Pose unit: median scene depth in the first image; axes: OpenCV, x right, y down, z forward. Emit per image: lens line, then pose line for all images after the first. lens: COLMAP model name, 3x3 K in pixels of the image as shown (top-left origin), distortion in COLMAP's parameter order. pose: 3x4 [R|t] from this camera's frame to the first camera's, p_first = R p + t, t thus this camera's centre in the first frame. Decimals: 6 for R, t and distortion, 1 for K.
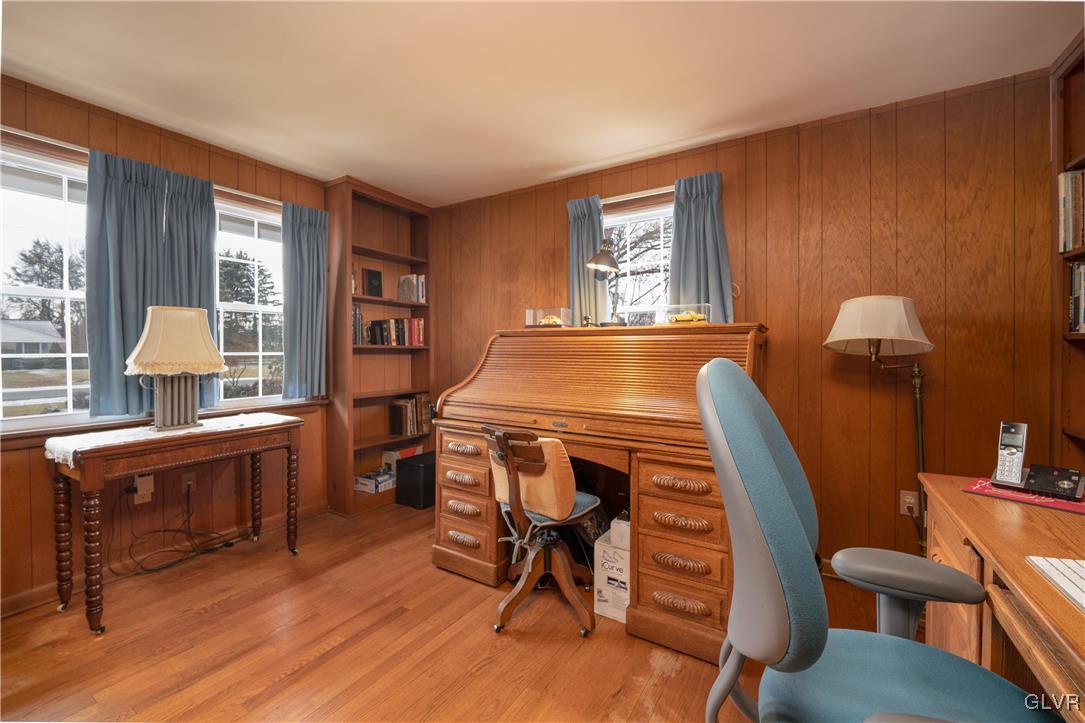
lens RADIAL K [[437.8, 0, 546.8], [0, 437.8, 360.1], [0, 0, 1]] dist [-0.000337, -0.000235]
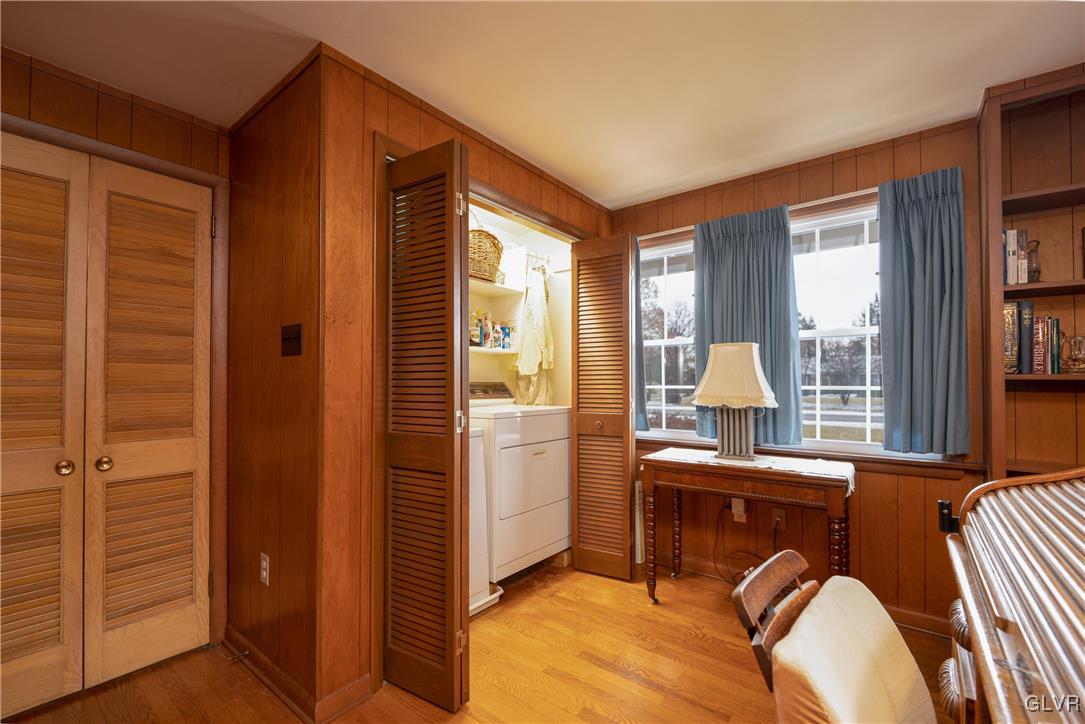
lens RADIAL K [[497.6, 0, 541.7], [0, 497.6, 374.1], [0, 0, 1]] dist [-0.001501, -0.000308]
pose [[-0.150411, -0.011547, -0.988556, 0.361593], [-0.018974, 0.999781, -0.008791, -0.024106], [0.988441, 0.017435, -0.150597, 0.640527]]
